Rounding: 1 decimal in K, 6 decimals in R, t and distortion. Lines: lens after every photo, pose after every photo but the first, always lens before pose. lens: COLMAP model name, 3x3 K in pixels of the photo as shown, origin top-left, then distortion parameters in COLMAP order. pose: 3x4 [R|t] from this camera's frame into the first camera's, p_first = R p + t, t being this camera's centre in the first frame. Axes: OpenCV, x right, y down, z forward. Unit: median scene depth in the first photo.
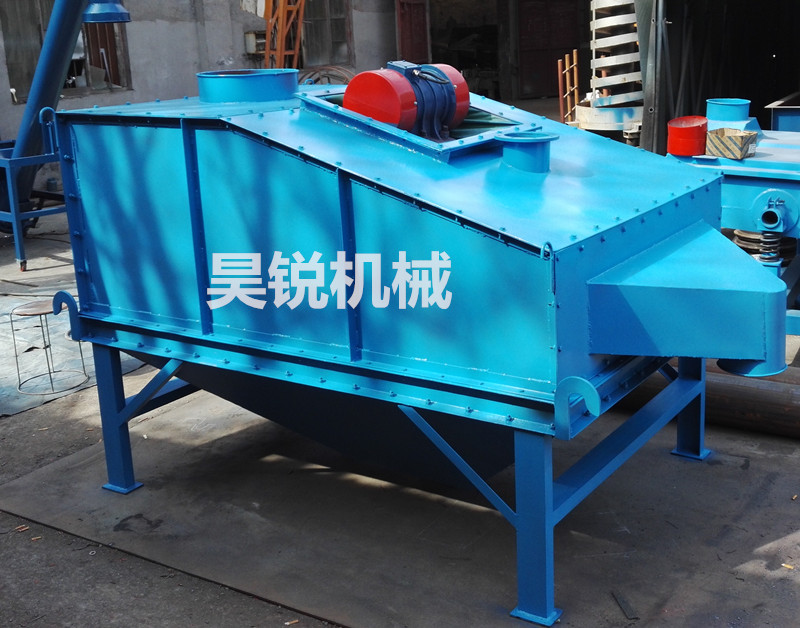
lens RADIAL K [[1053.5, 0, 405.0], [0, 1053.5, 317.3], [0, 0, 1]] dist [0.020514, 0.000000]
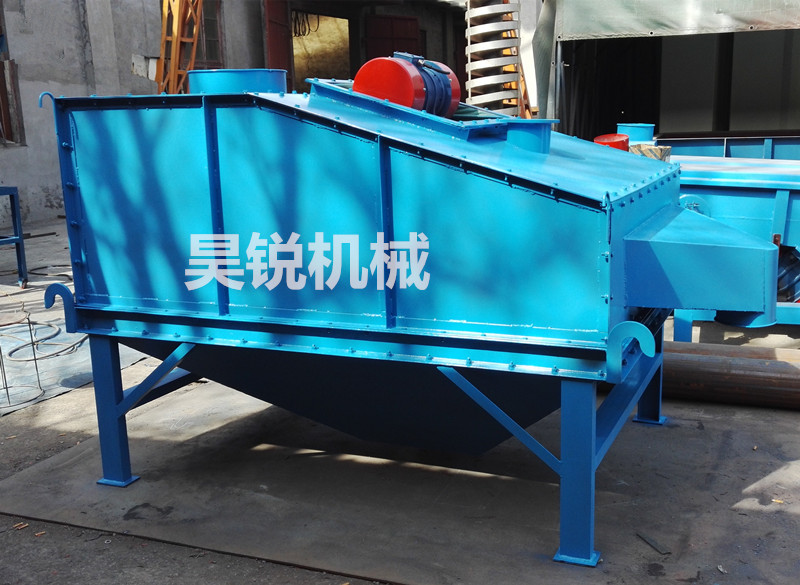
lens RADIAL K [[910.9, 0, 416.8], [0, 910.9, 336.1], [0, 0, 1]] dist [0.023615, 0.000000]
pose [[0.981103, -0.028571, 0.191364, -0.168062], [0.036516, 0.998606, -0.038119, 0.074052], [-0.190009, 0.044387, 0.980779, 0.103414]]
